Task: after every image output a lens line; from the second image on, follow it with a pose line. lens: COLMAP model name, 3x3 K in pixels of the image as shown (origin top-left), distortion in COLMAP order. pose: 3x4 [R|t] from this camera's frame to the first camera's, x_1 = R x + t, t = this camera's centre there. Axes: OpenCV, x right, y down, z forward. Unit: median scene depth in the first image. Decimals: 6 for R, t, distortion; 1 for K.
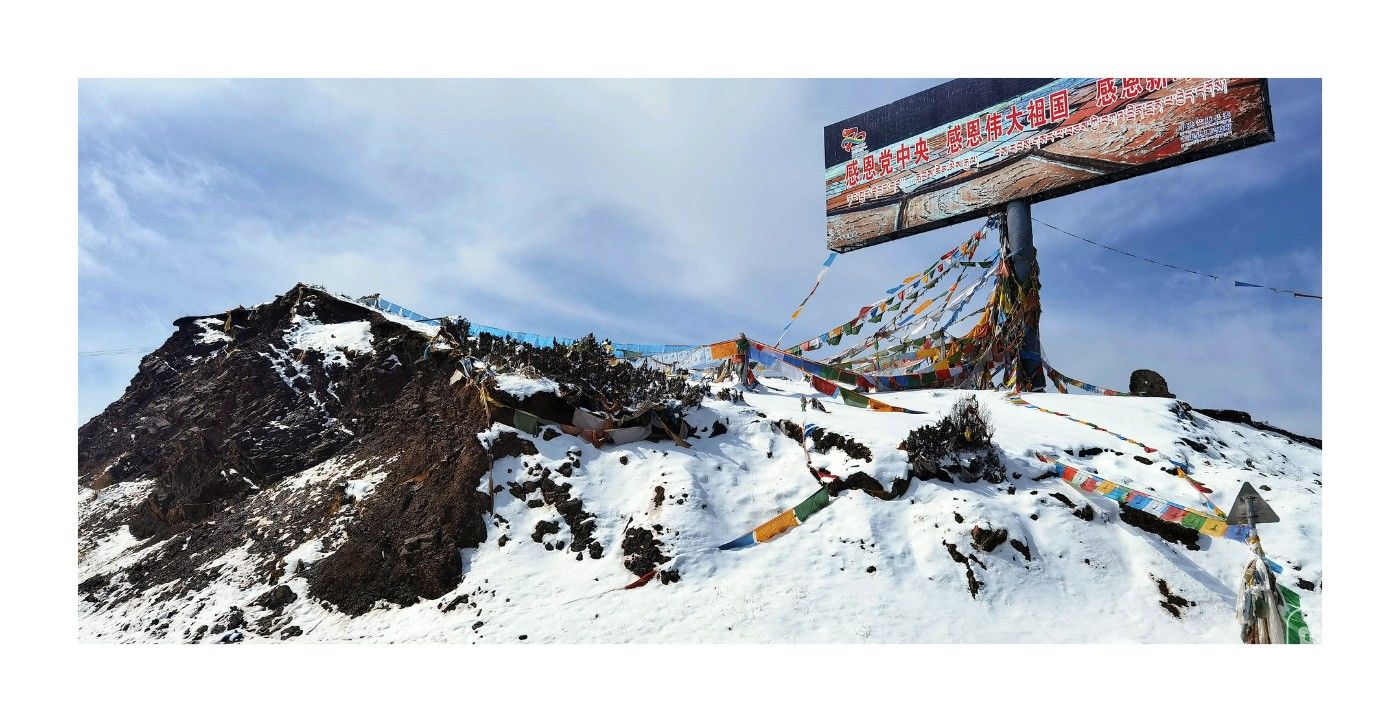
lens RADIAL K [[983.4, 0, 700.0], [0, 983.4, 361.0], [0, 0, 1]] dist [0.006148, 0.006046]
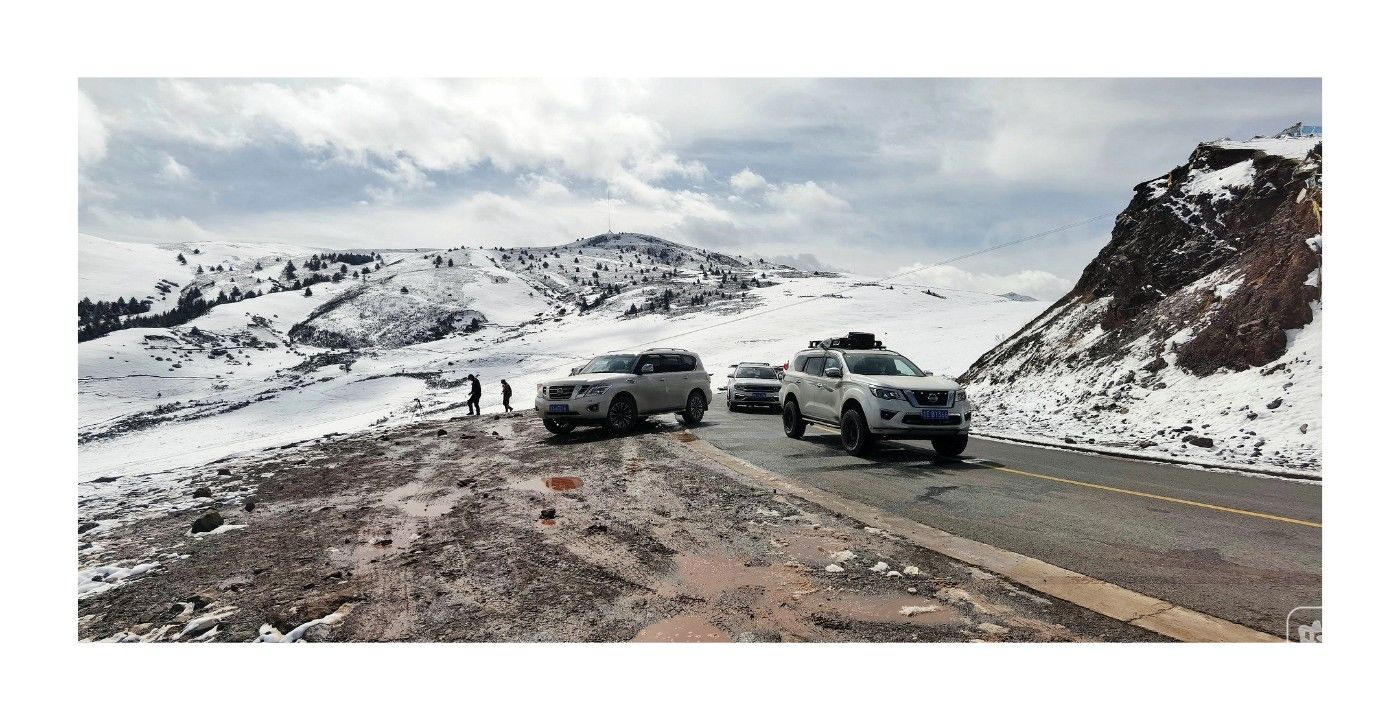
lens RADIAL K [[712.5, 0, 700.0], [0, 712.5, 360.0], [0, 0, 1]] dist [0.000410, 0.000114]
pose [[0.359352, -0.005243, -0.933188, 0.334131], [0.209862, 0.974824, 0.075337, -0.007464], [0.909299, -0.222914, 0.351405, -0.059998]]
